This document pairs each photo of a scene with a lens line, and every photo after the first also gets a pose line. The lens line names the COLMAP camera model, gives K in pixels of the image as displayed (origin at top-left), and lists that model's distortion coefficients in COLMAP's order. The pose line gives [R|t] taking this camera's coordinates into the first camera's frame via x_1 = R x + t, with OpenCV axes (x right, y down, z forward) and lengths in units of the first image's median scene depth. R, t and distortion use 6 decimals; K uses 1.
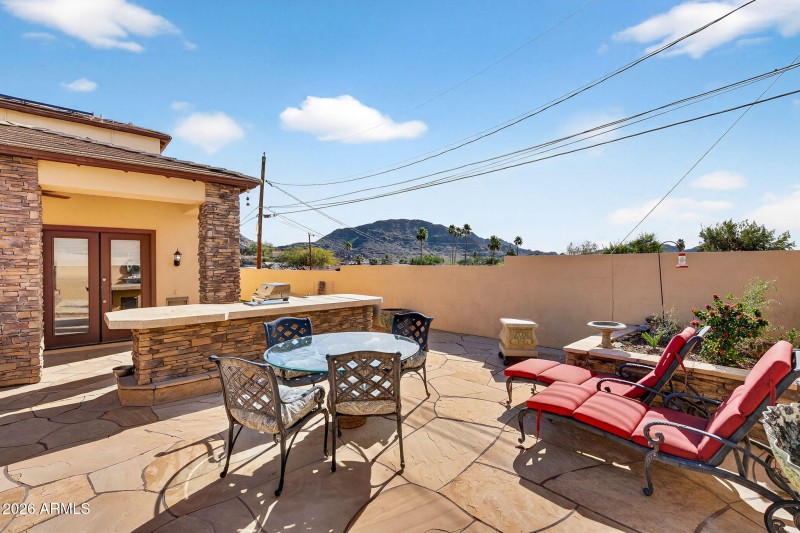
lens RADIAL K [[365.5, 0, 406.0], [0, 365.5, 266.3], [0, 0, 1]] dist [-0.007790, 0.001570]
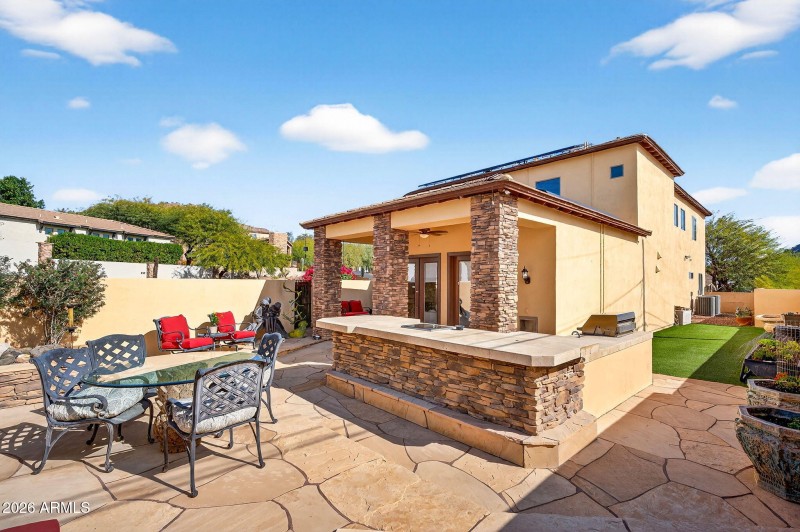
lens RADIAL K [[365.5, 0, 400.8], [0, 365.5, 272.7], [0, 0, 1]] dist [-0.007790, 0.001570]
pose [[-0.020575, -0.016953, -0.999645, 0.412911], [-0.016599, 0.999724, -0.016613, -0.010399], [0.999650, 0.016252, -0.020851, 0.829015]]
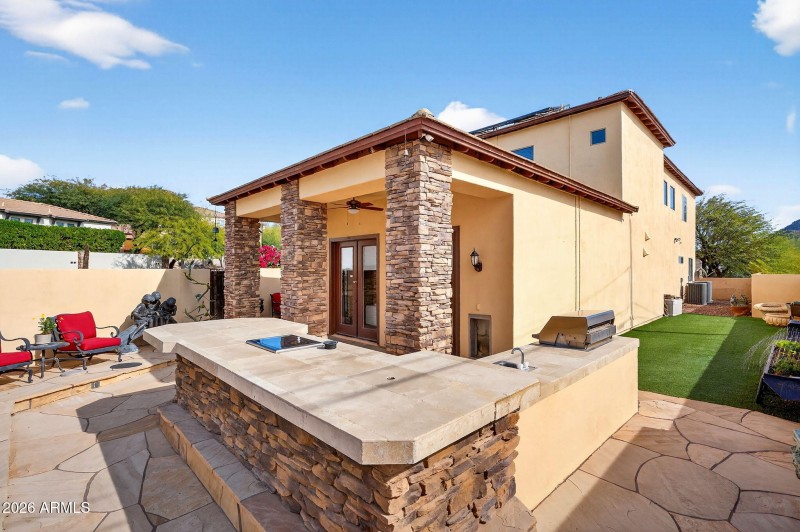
lens RADIAL K [[365.5, 0, 405.9], [0, 365.5, 264.9], [0, 0, 1]] dist [-0.007790, 0.001570]
pose [[0.012149, -0.004909, -0.999914, 0.129743], [-0.007825, 0.999957, -0.005005, -0.011100], [0.999896, 0.007885, 0.012110, 1.019199]]
